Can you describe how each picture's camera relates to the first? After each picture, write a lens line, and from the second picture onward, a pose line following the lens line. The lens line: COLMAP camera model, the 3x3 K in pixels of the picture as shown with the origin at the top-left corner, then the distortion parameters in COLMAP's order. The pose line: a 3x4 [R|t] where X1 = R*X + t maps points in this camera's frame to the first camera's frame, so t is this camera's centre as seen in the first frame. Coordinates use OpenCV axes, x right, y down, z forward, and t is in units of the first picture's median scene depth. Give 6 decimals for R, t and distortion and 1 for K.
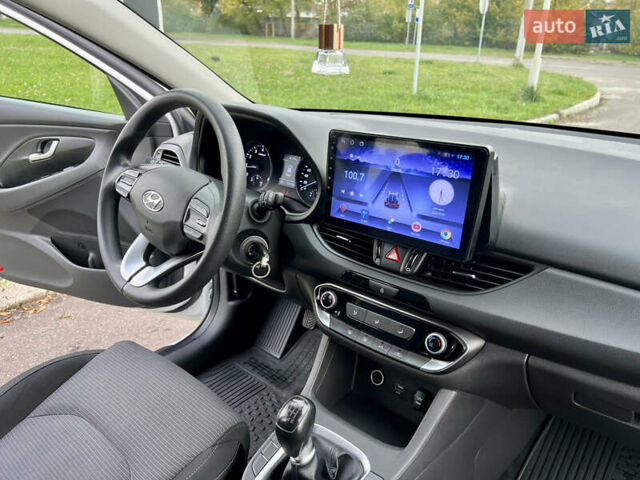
lens RADIAL K [[489.4, 0, 322.0], [0, 489.4, 239.0], [0, 0, 1]] dist [0.032837, -0.010137]
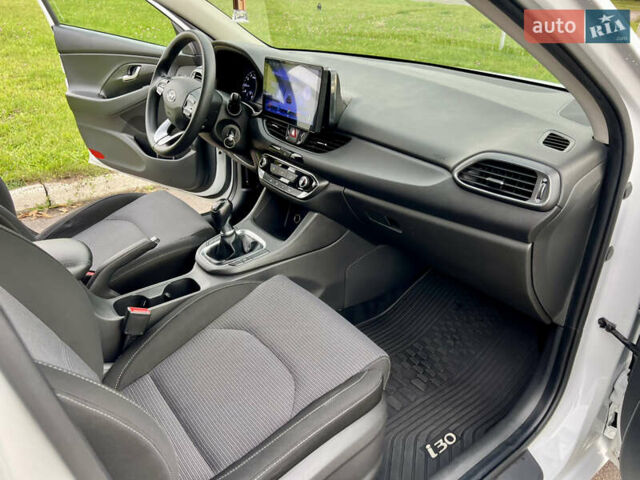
lens RADIAL K [[489.4, 0, 318.2], [0, 489.4, 241.8], [0, 0, 1]] dist [0.032837, -0.010137]
pose [[0.976308, 0.112841, -0.184634, 0.525974], [-0.095354, 0.990304, 0.101020, 0.201300], [0.194243, -0.081021, 0.977602, -0.620961]]
